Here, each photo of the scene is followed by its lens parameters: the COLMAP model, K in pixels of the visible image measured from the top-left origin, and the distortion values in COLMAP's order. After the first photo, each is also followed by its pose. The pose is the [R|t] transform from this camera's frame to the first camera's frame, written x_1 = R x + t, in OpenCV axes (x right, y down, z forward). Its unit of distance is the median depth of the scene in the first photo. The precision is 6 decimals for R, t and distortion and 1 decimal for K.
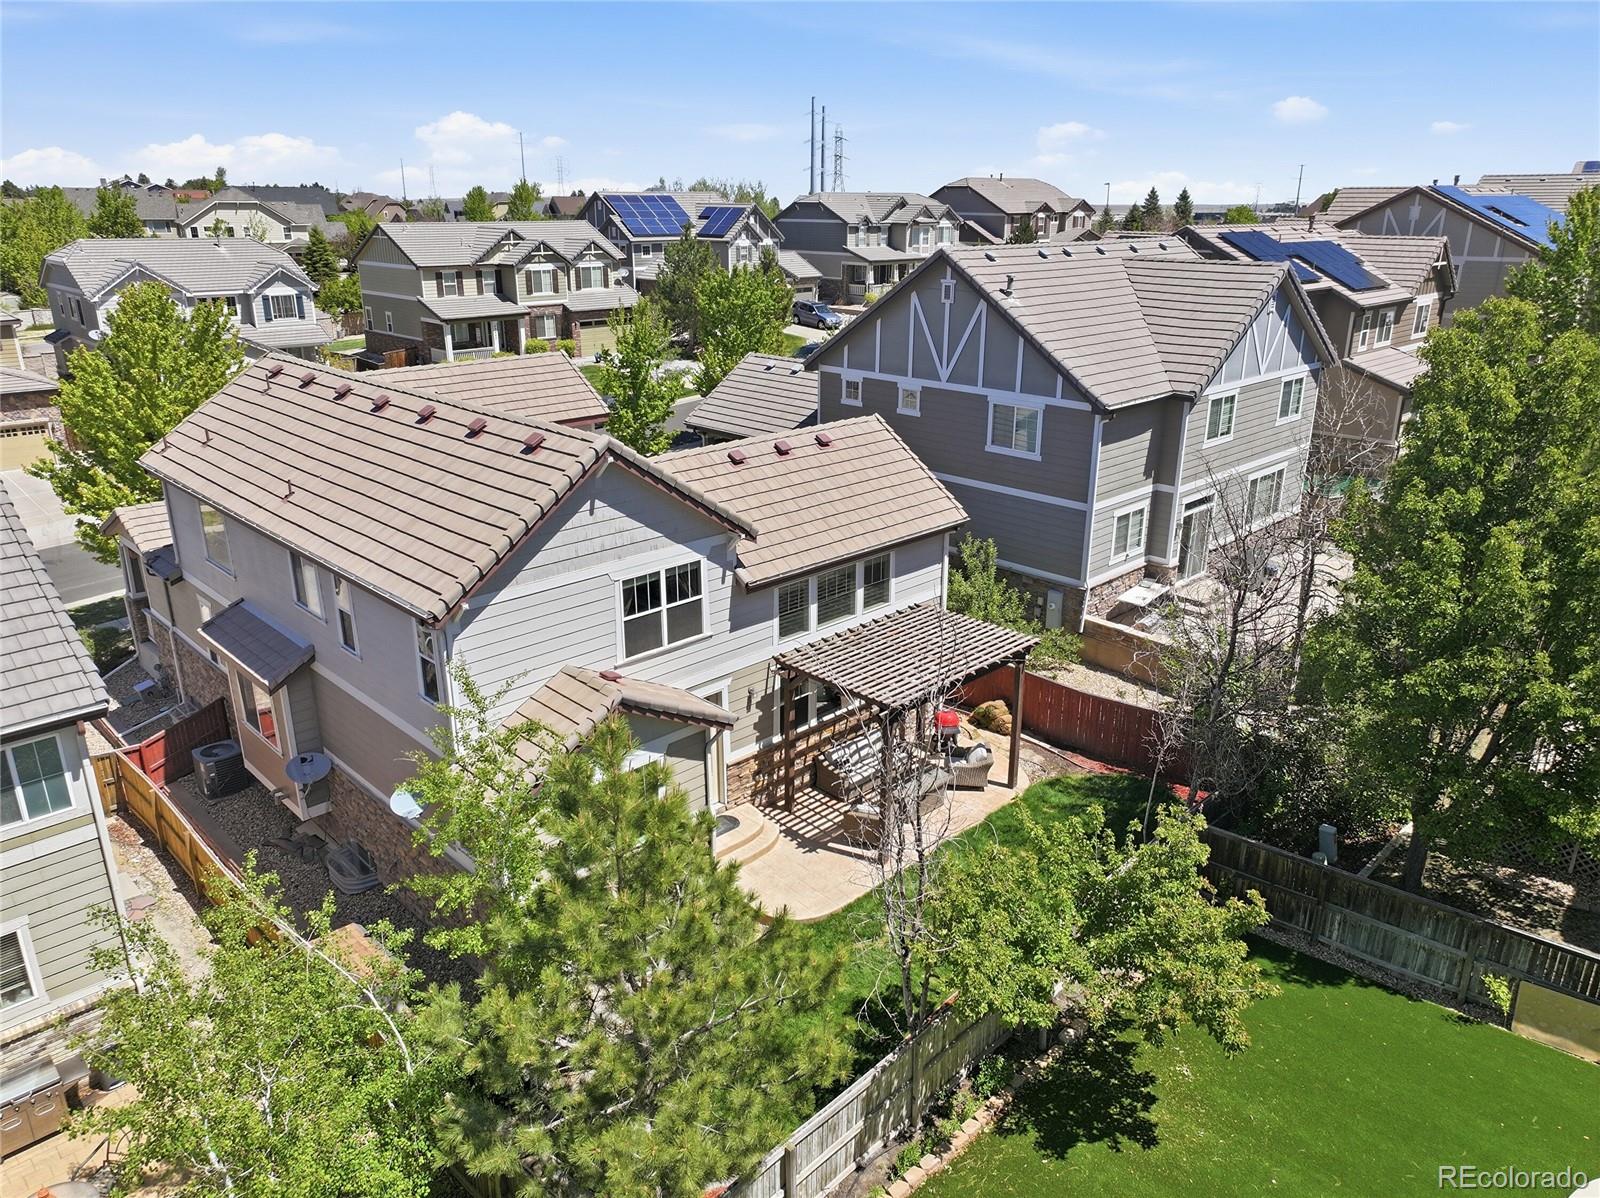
lens RADIAL K [[1117.9, 0, 804.8], [0, 1117.9, 598.1], [0, 0, 1]] dist [-0.001534, 0.028670]
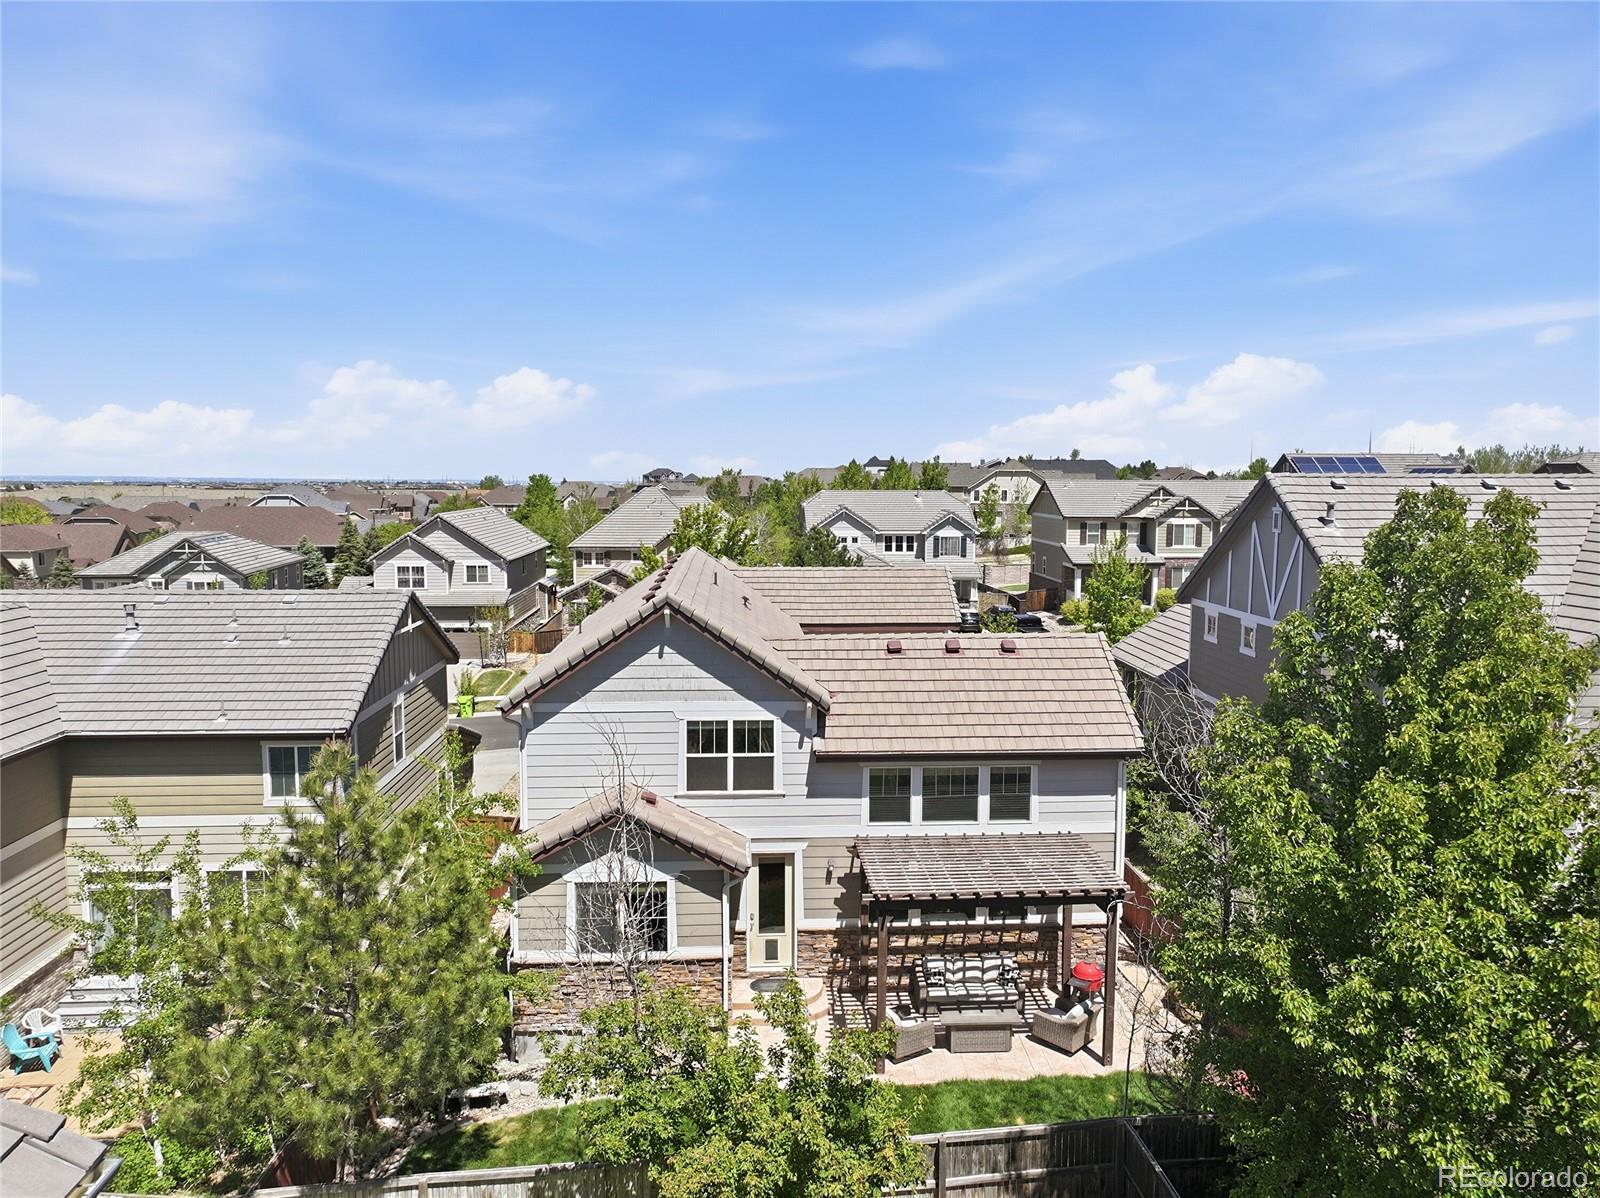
lens RADIAL K [[1124.8, 0, 806.7], [0, 1124.8, 601.8], [0, 0, 1]] dist [-0.000861, 0.002046]
pose [[0.757425, 0.075281, -0.648568, 0.438100], [-0.222758, 0.963527, -0.148307, 0.007144], [0.613748, 0.256805, 0.746569, 0.111750]]
